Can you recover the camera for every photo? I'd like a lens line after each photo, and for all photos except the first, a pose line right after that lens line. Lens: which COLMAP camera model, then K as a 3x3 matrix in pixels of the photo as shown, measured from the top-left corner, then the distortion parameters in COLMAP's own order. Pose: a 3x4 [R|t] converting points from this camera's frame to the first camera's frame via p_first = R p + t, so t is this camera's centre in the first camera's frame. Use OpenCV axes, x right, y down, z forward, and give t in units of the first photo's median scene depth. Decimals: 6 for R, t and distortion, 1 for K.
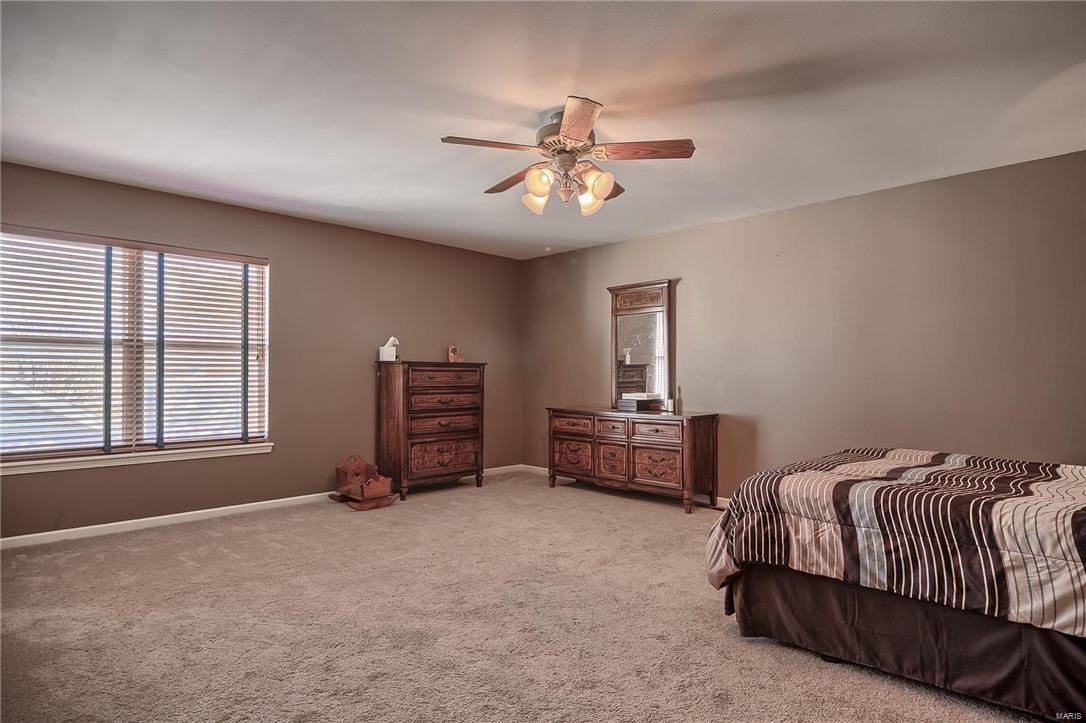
lens RADIAL K [[604.2, 0, 543.0], [0, 604.2, 361.5], [0, 0, 1]] dist [-0.000679, -0.000070]
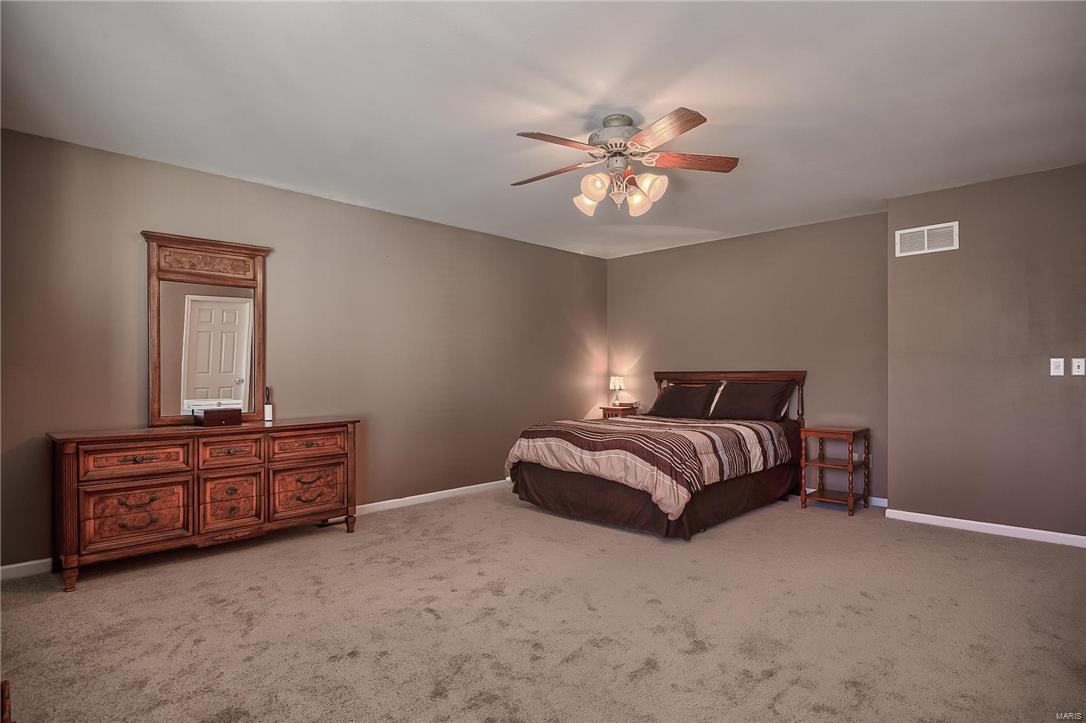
lens RADIAL K [[621.5, 0, 543.0], [0, 621.5, 361.5], [0, 0, 1]] dist [0.044427, 0.000036]
pose [[-0.013132, 0.012053, 0.999841, -0.588468], [-0.021218, 0.999699, -0.012330, 0.010136], [-0.999689, -0.021377, -0.012873, 0.658367]]
